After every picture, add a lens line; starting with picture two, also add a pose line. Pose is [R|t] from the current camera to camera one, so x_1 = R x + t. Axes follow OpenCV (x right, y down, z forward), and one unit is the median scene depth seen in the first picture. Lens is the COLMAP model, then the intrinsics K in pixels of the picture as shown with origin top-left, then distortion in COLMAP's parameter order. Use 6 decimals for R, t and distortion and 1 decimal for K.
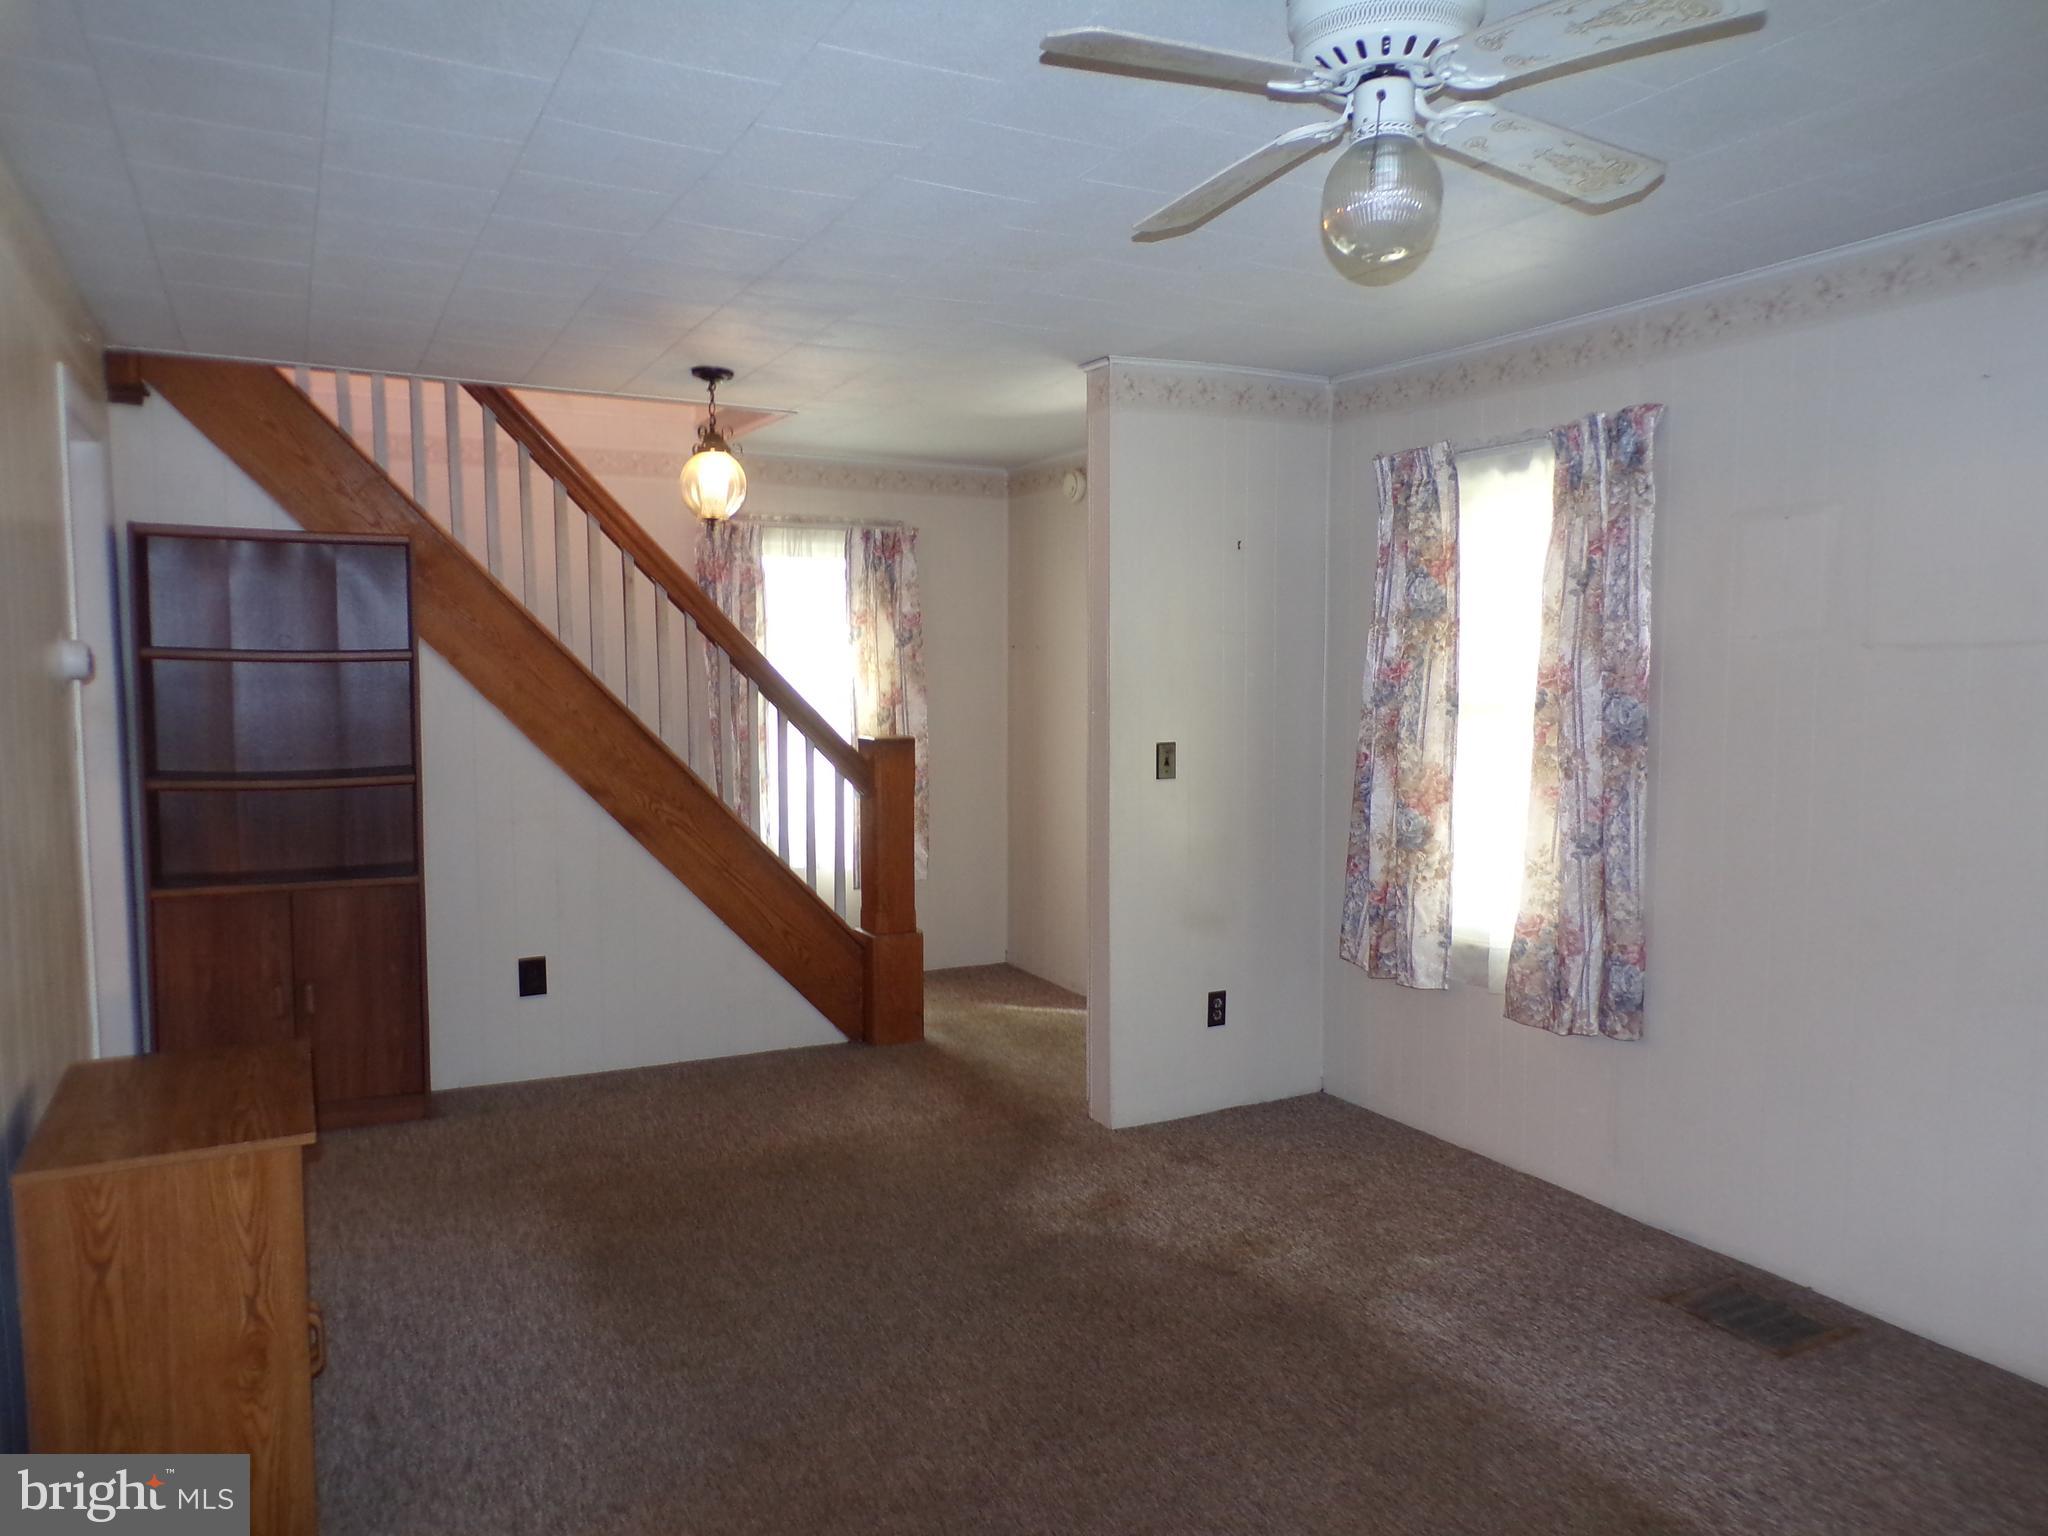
lens RADIAL K [[1396.0, 0, 1024.4], [0, 1396.0, 781.6], [0, 0, 1]] dist [-0.017606, 0.021918]
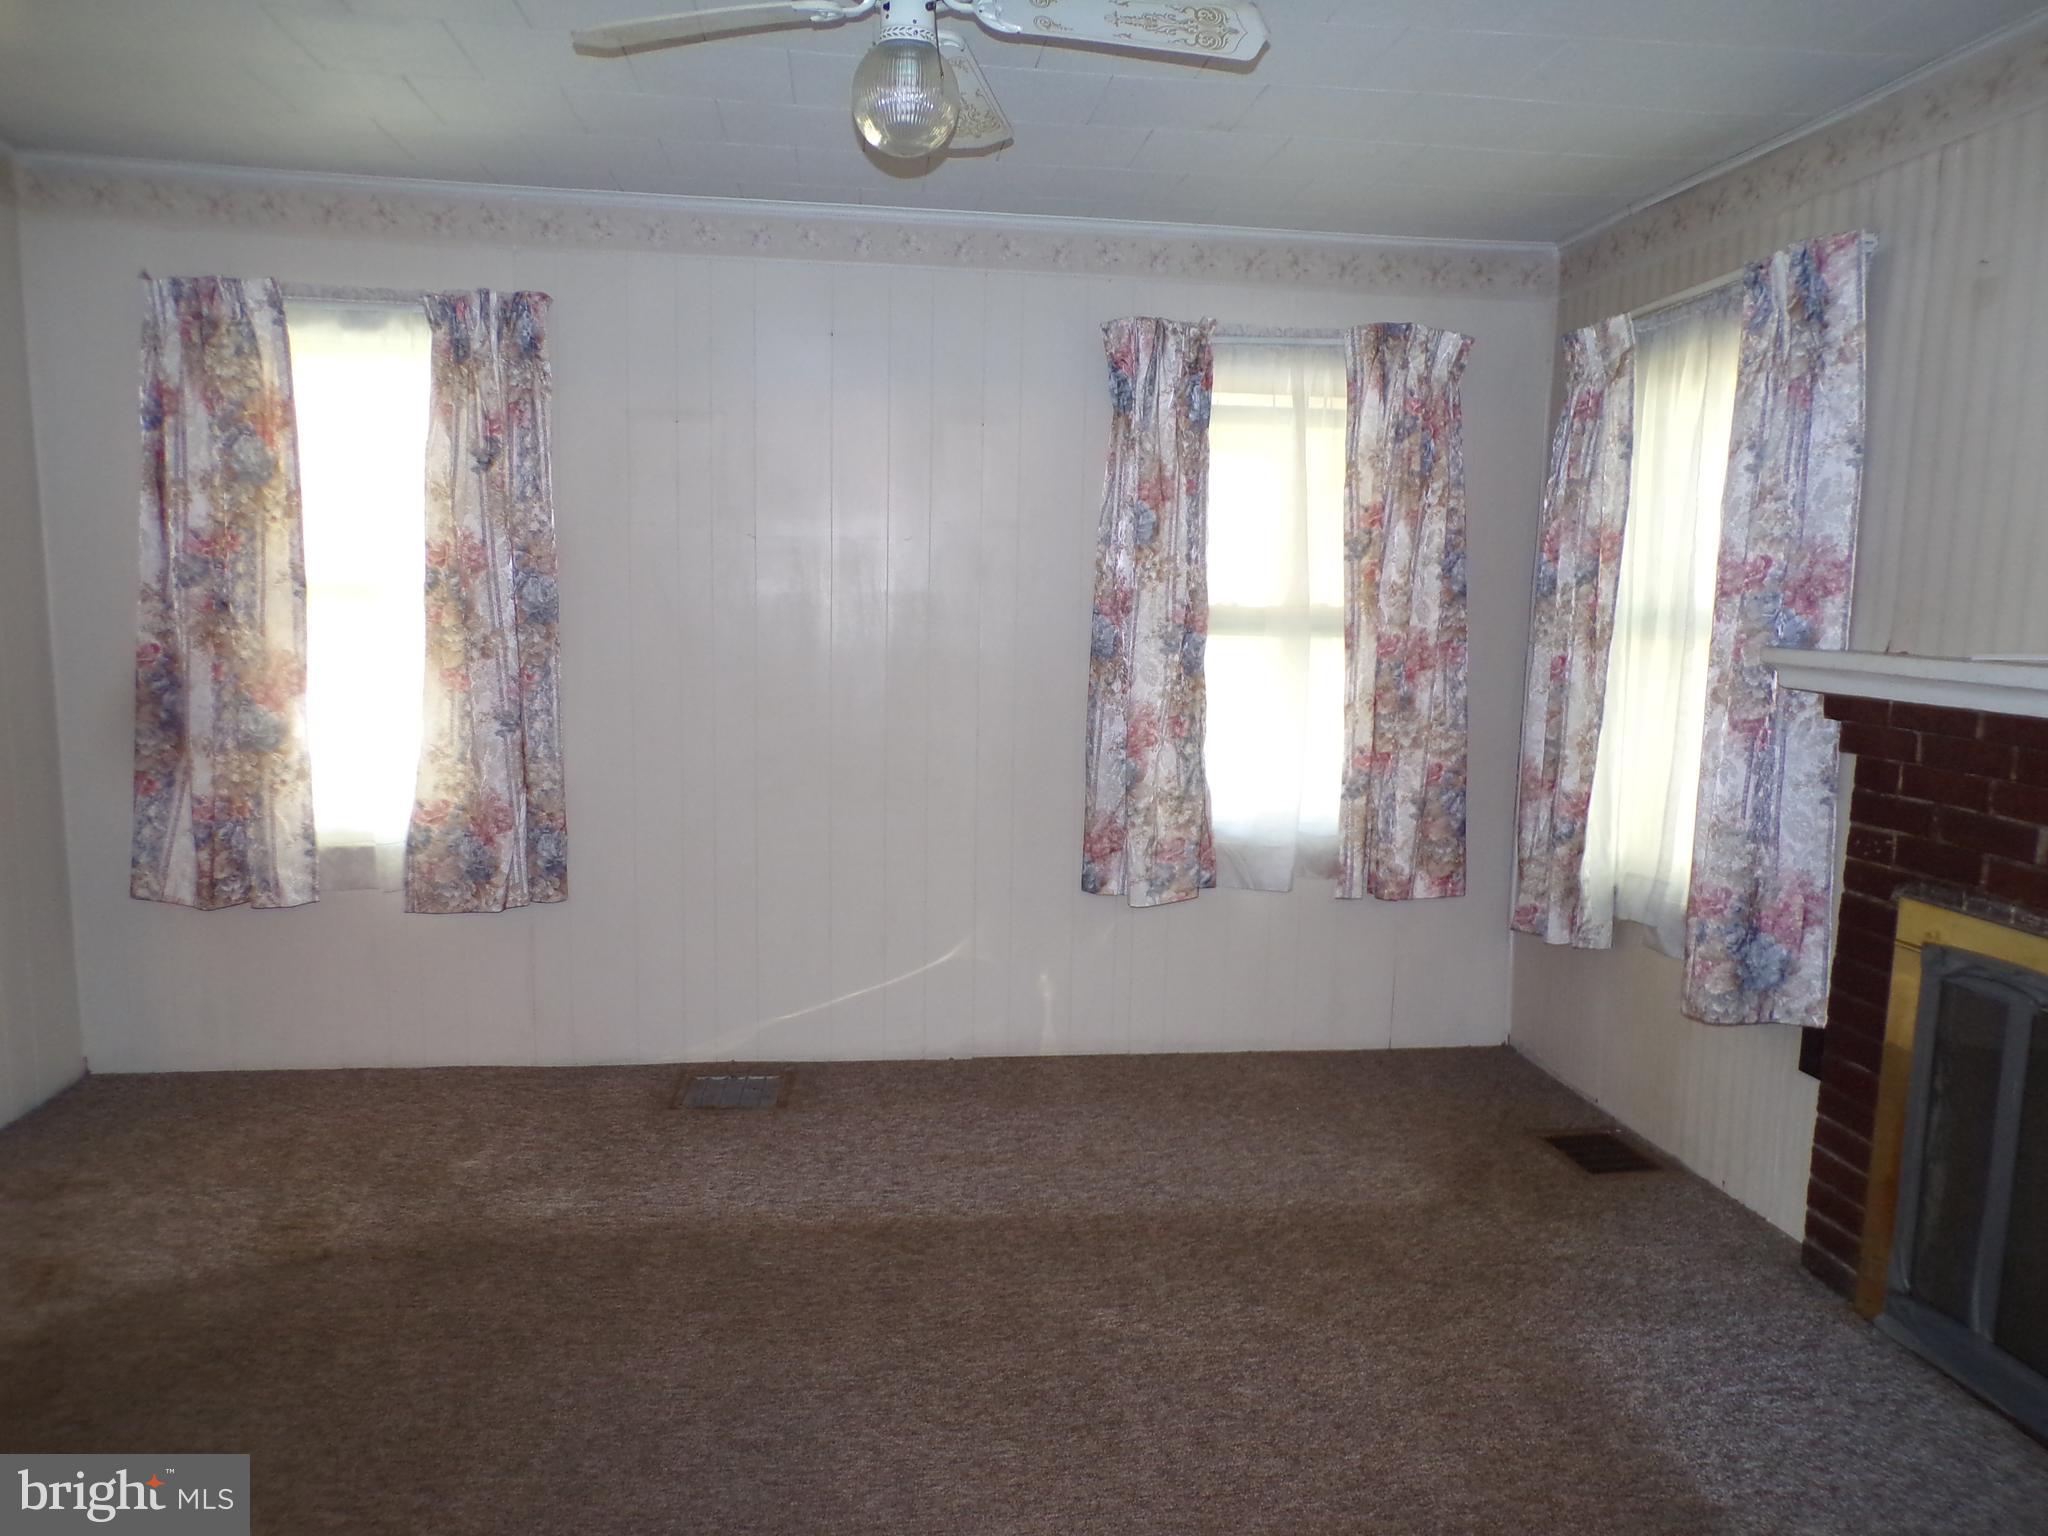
lens RADIAL K [[1396.0, 0, 1024.4], [0, 1396.0, 781.6], [0, 0, 1]] dist [-0.017606, 0.021918]
pose [[0.361108, -0.117489, 0.925093, -0.391094], [0.053350, 0.993009, 0.105290, 0.001396], [-0.930996, 0.011333, 0.364852, 0.262274]]
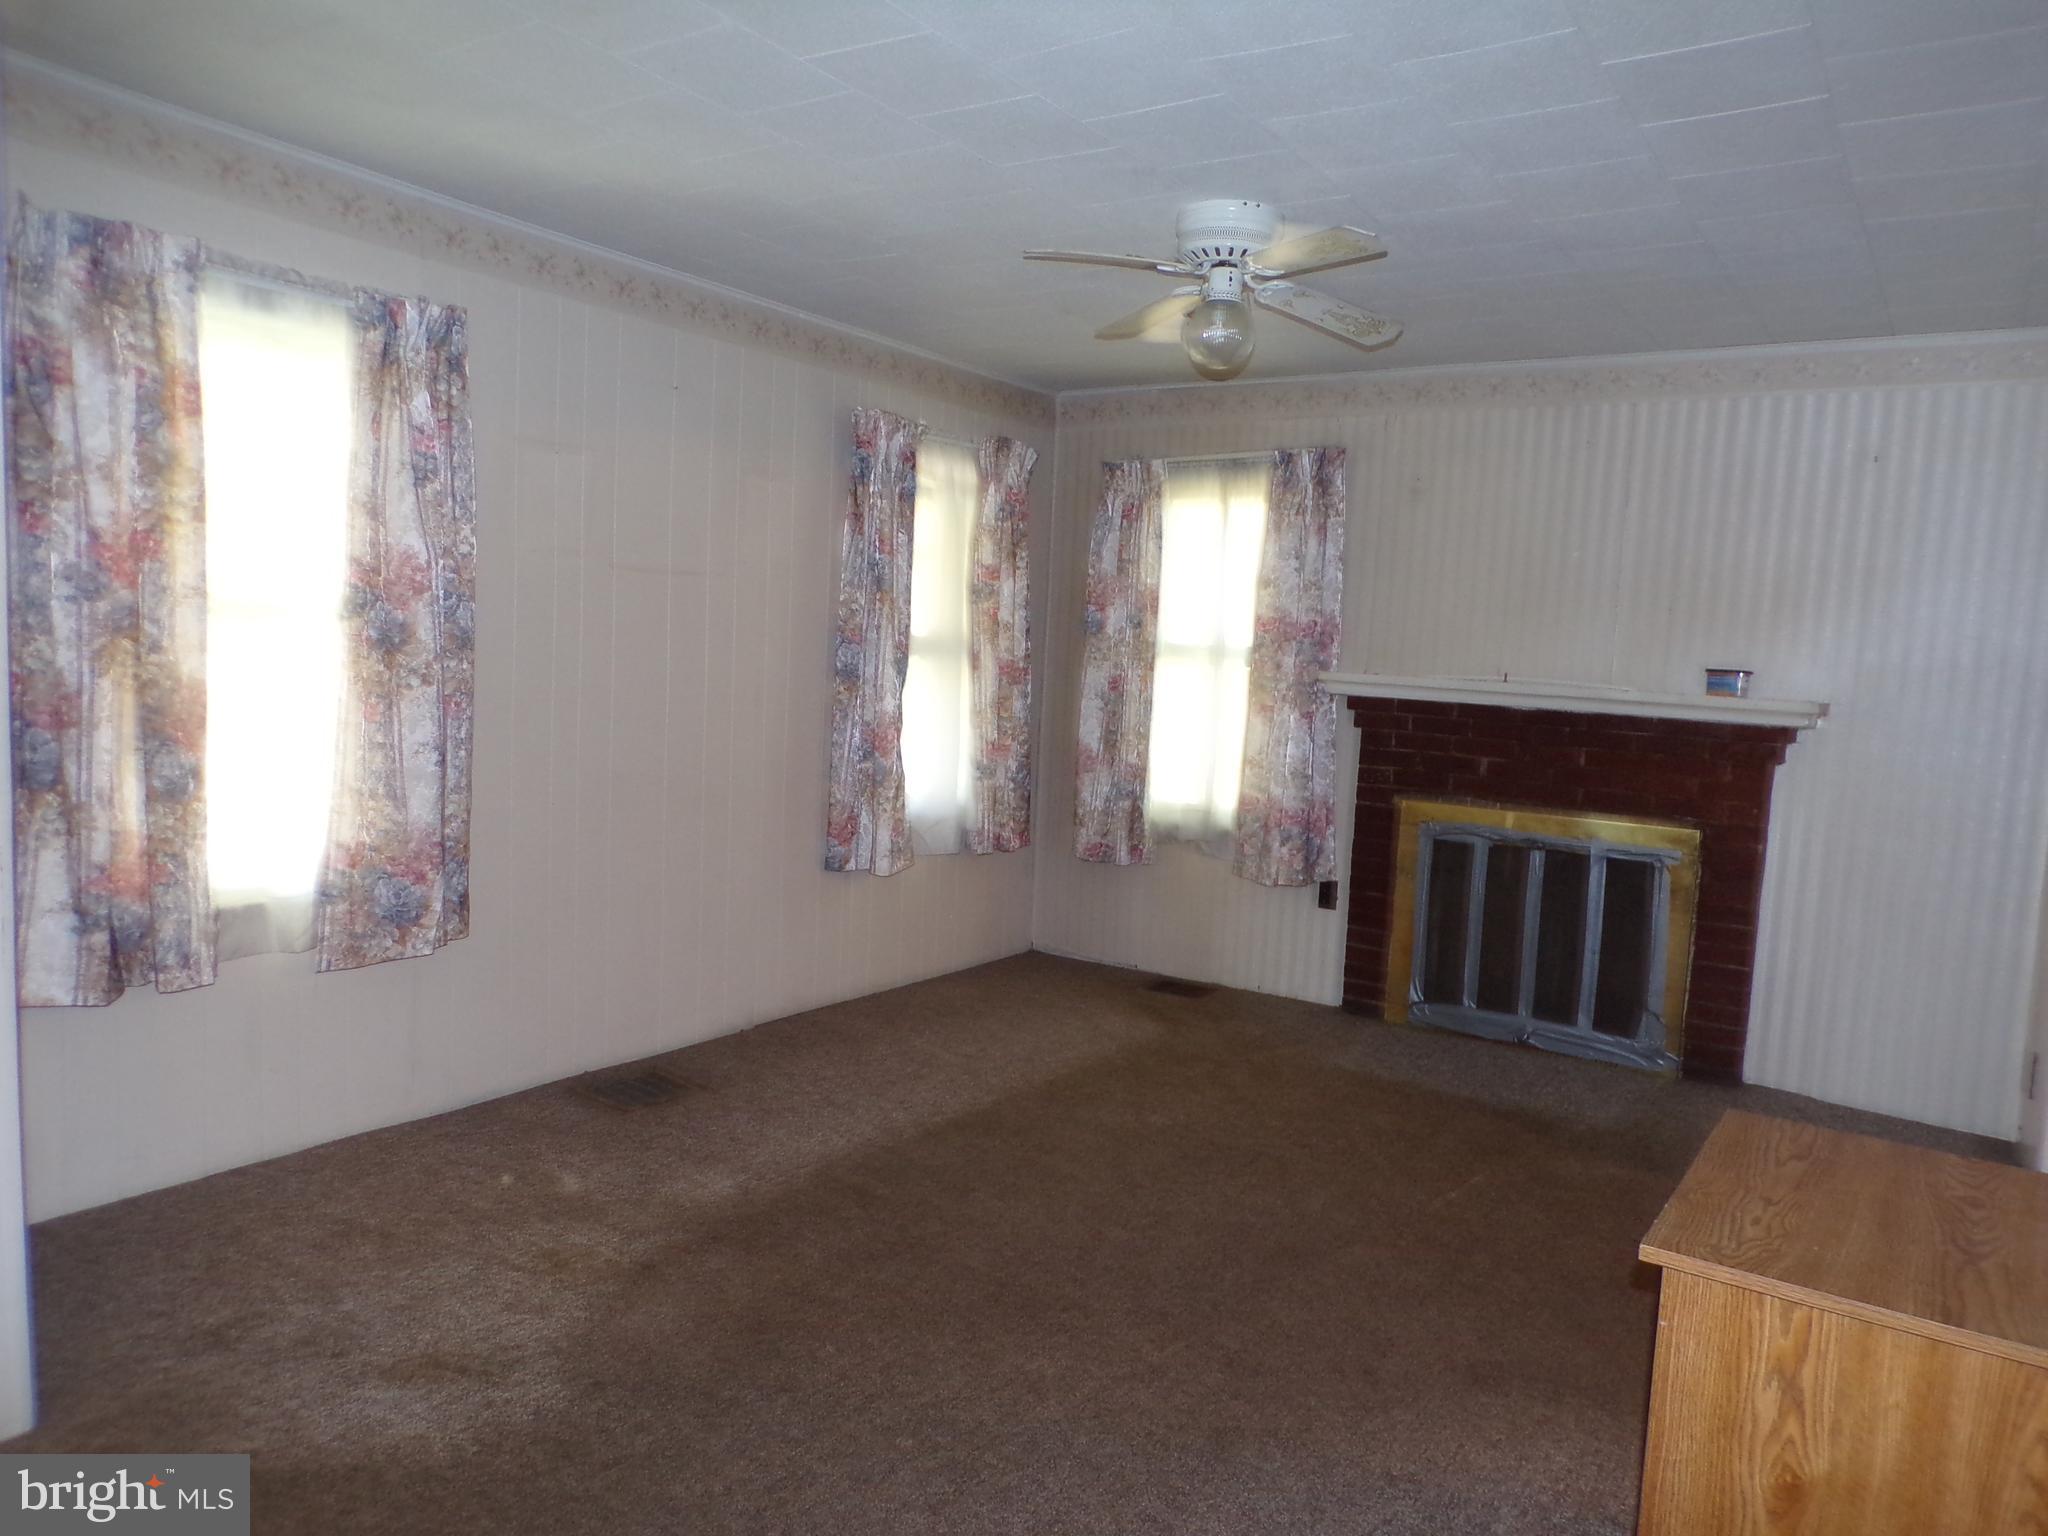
lens RADIAL K [[1406.0, 0, 1026.7], [0, 1406.0, 781.9], [0, 0, 1]] dist [0.001555, 0.003404]
pose [[-0.461100, -0.110510, 0.880440, -0.622079], [0.023619, 0.990335, 0.136673, -0.055572], [-0.887034, 0.083815, -0.454034, 1.032992]]
